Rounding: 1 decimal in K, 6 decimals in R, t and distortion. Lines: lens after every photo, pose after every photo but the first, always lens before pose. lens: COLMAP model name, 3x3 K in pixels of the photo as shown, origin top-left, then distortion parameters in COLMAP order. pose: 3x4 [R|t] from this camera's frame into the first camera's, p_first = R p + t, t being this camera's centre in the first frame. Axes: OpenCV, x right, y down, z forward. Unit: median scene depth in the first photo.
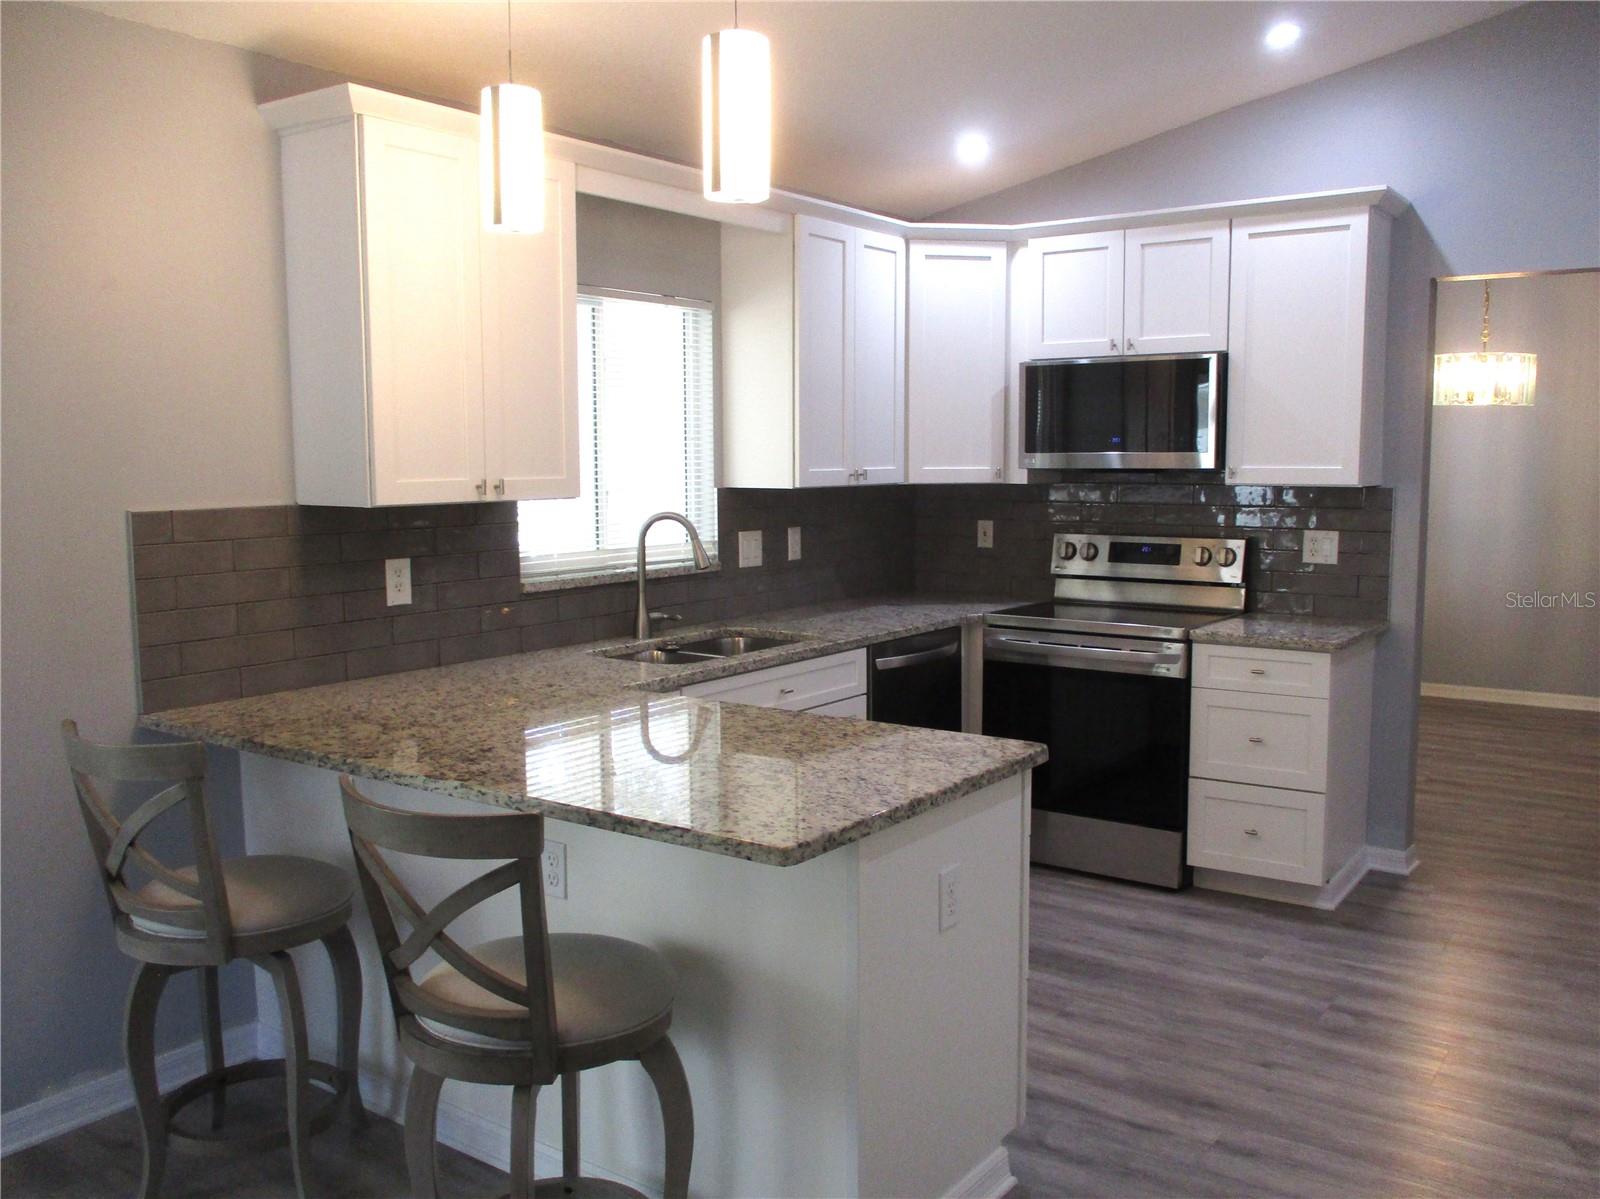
lens RADIAL K [[1418.2, 0, 806.9], [0, 1418.2, 603.3], [0, 0, 1]] dist [-0.001320, 0.010204]
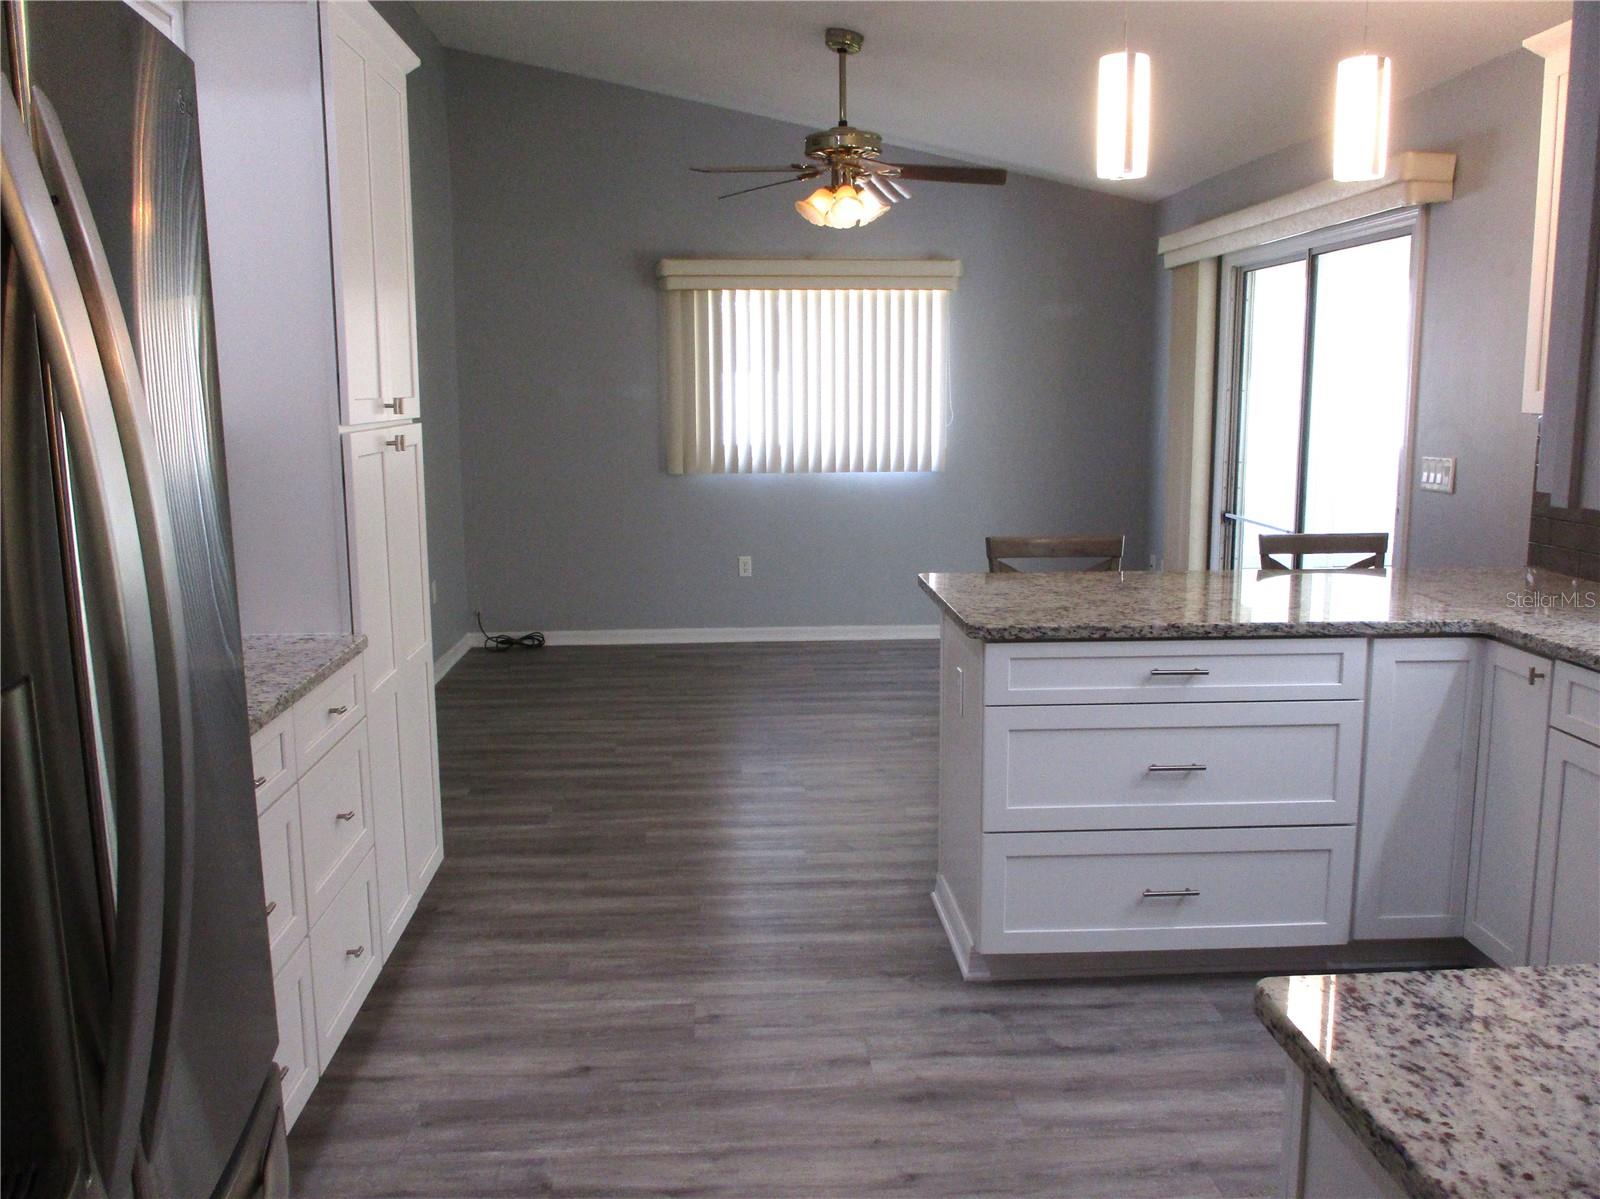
lens RADIAL K [[1364.3, 0, 824.2], [0, 1364.3, 606.5], [0, 0, 1]] dist [-0.026550, 0.004774]
pose [[-0.772311, 0.105639, -0.626399, 0.564579], [-0.069251, 0.966198, 0.248327, -0.104232], [0.631459, 0.235164, -0.738889, 1.038101]]
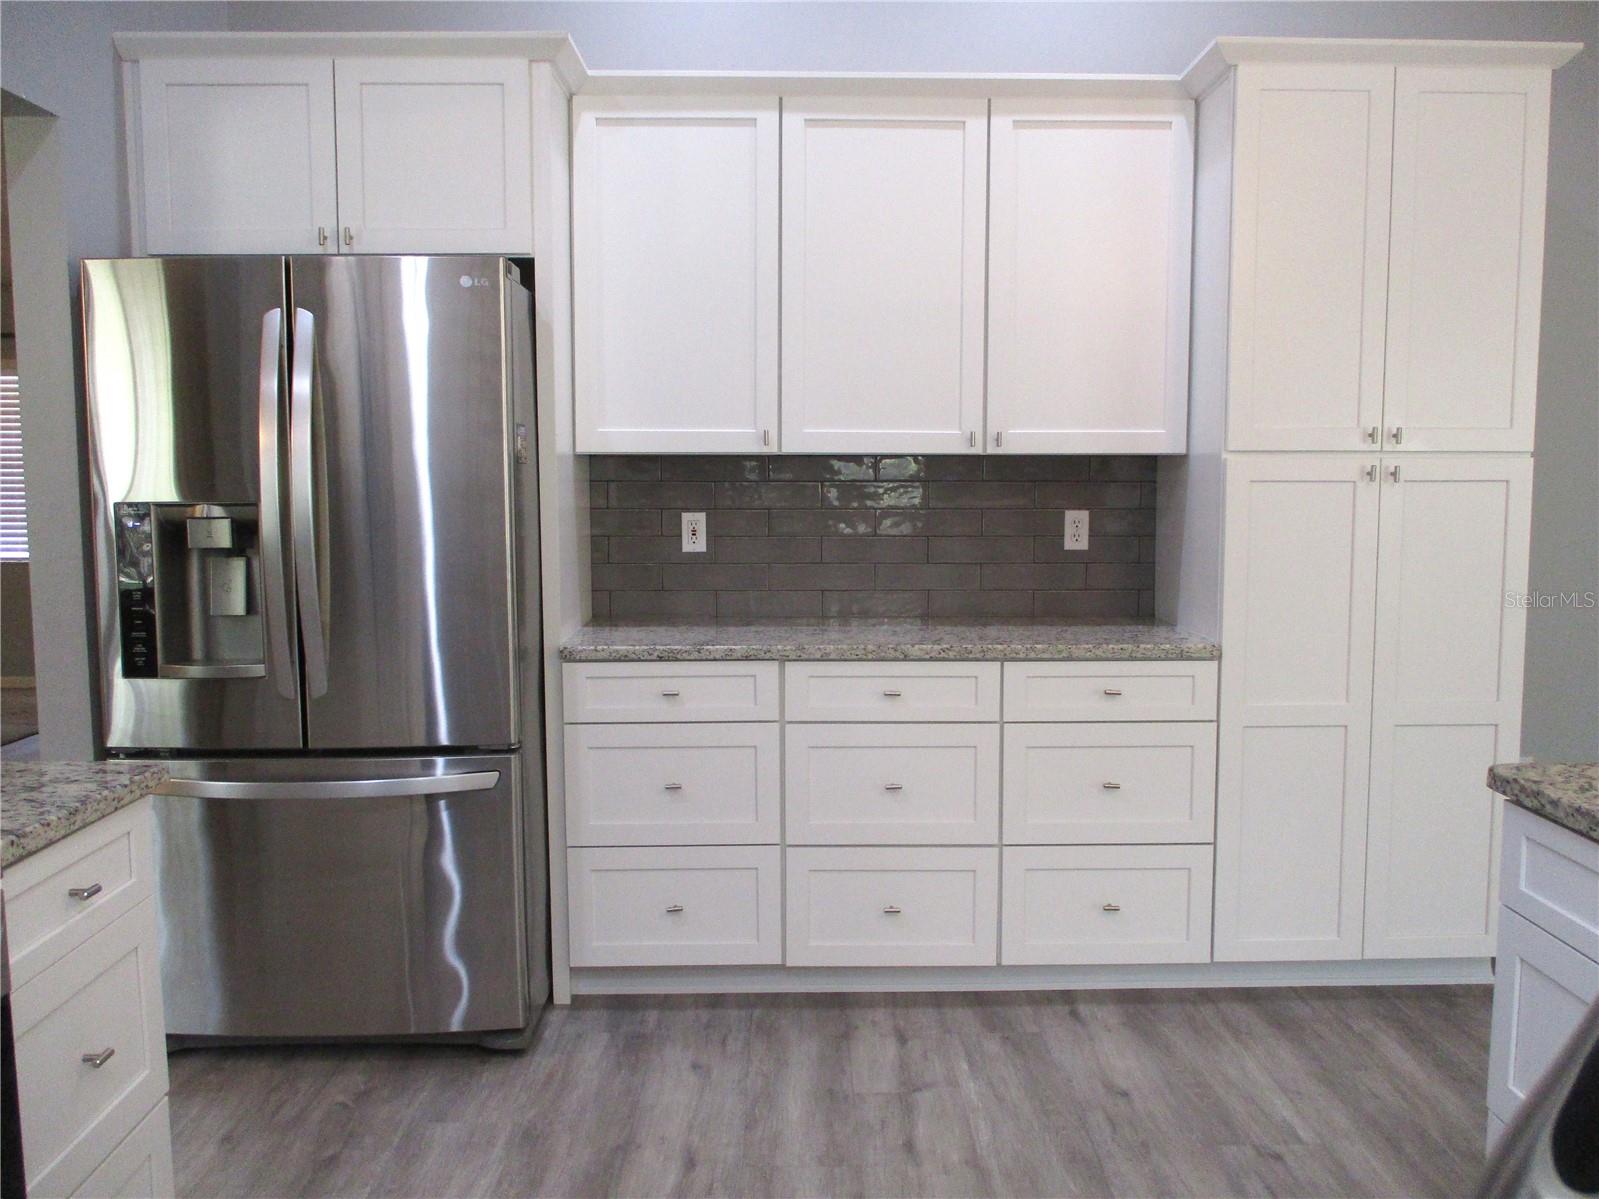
lens RADIAL K [[1353.0, 0, 808.6], [0, 1353.0, 605.2], [0, 0, 1]] dist [-0.028517, 0.003815]
pose [[-0.596209, -0.078986, 0.798934, -0.083525], [0.093202, 0.981610, 0.166598, -0.070164], [-0.797401, 0.173789, -0.577883, 0.987649]]
